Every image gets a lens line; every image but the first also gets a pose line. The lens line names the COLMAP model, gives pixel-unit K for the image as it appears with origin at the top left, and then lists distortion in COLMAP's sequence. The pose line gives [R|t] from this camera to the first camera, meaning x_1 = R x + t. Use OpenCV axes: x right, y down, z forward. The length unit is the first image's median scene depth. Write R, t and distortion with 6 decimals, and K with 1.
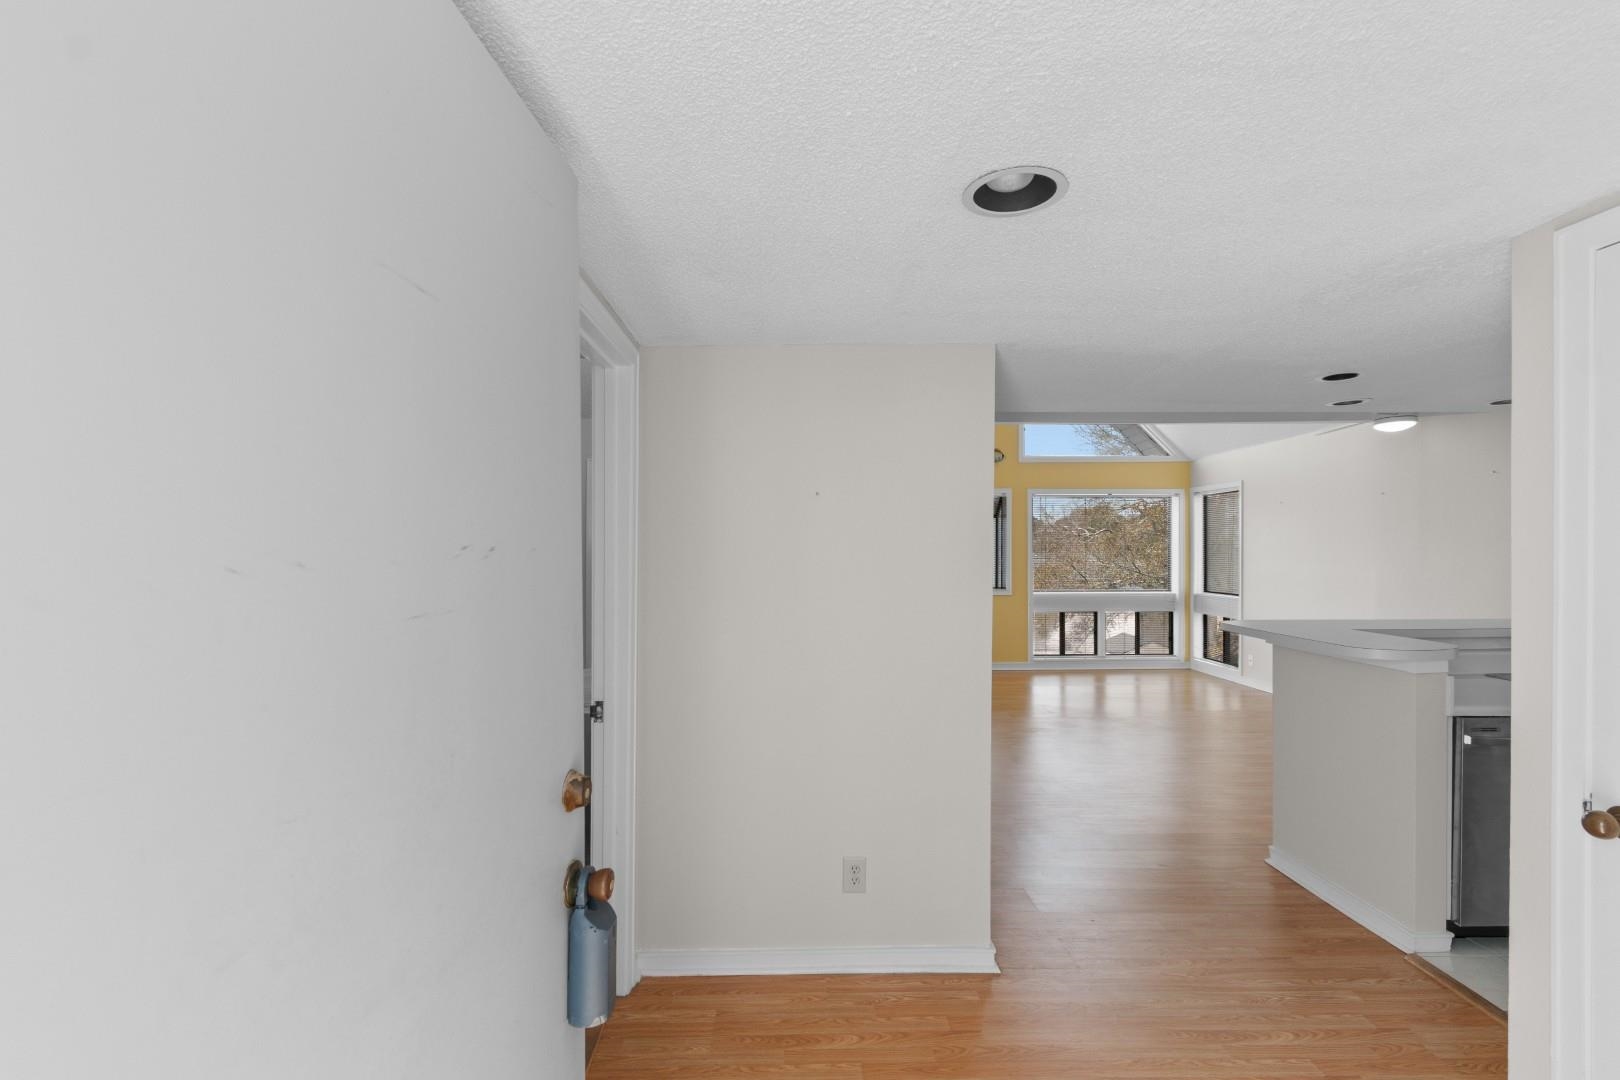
lens RADIAL K [[737.1, 0, 809.2], [0, 737.1, 553.8], [0, 0, 1]] dist [-0.000213, -0.000125]
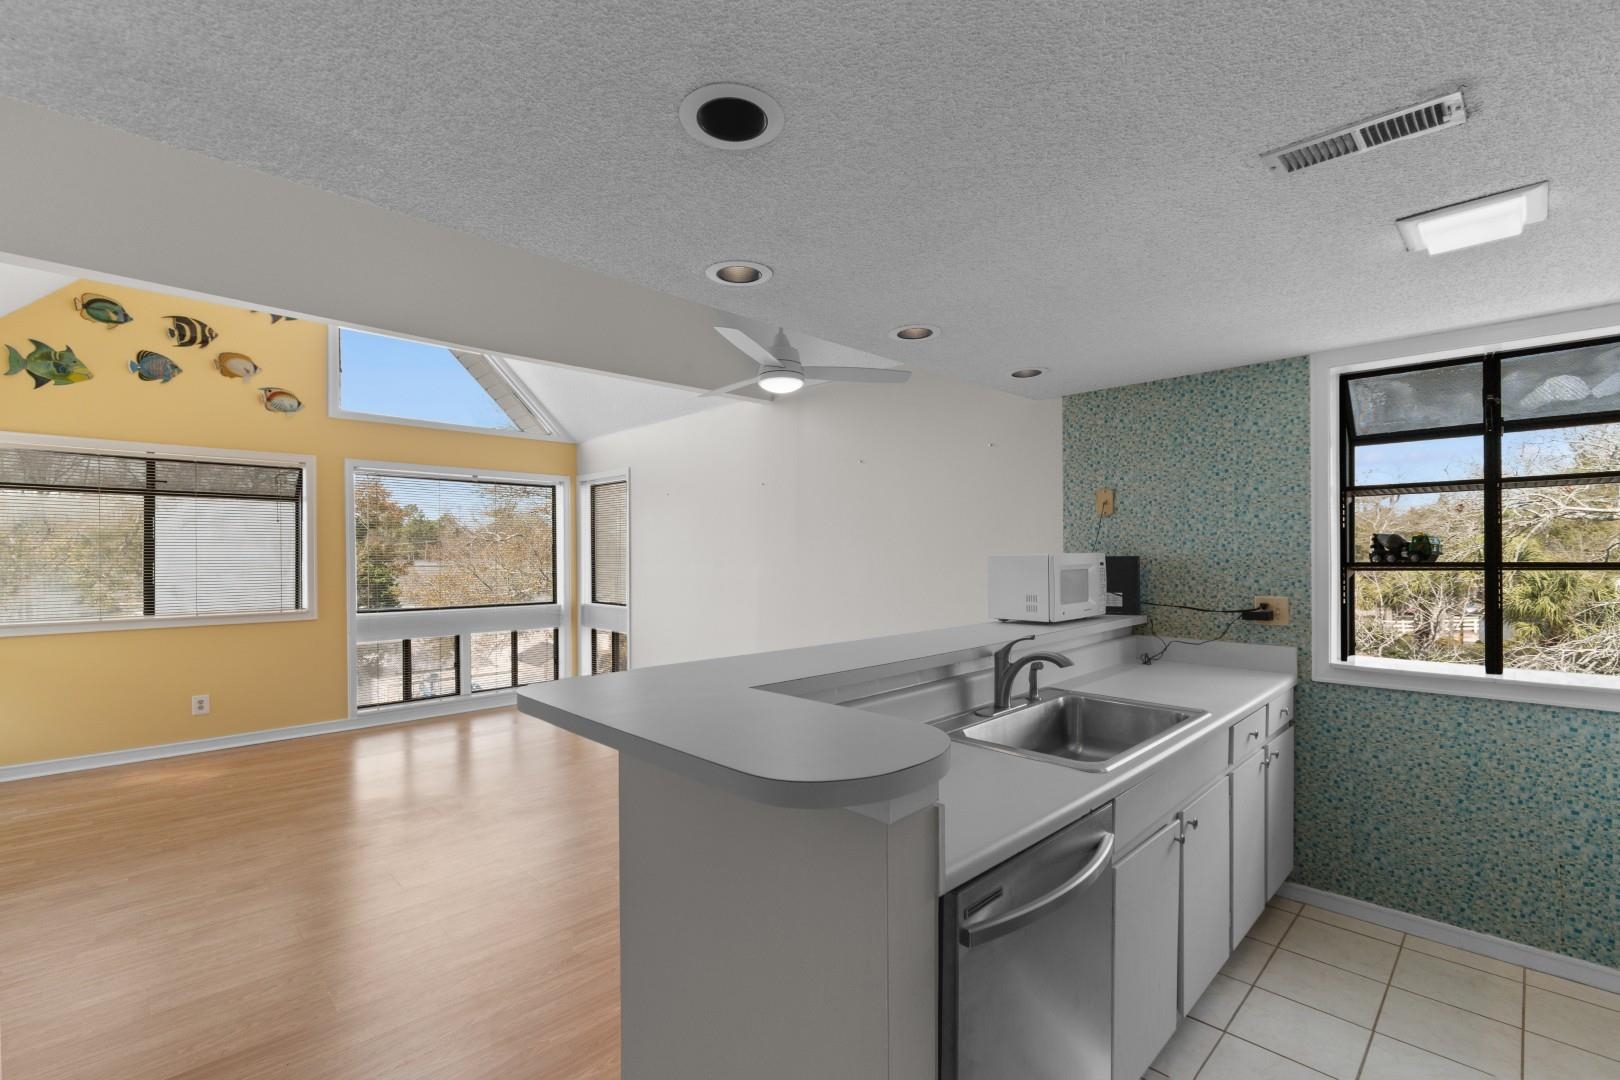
lens RADIAL K [[710.5, 0, 802.1], [0, 710.5, 556.4], [0, 0, 1]] dist [-0.004205, -0.000498]
pose [[0.736294, -0.005625, 0.676639, 0.166527], [0.009809, 0.999949, -0.002361, 0.005133], [-0.676591, 0.008375, 0.736311, 0.247868]]
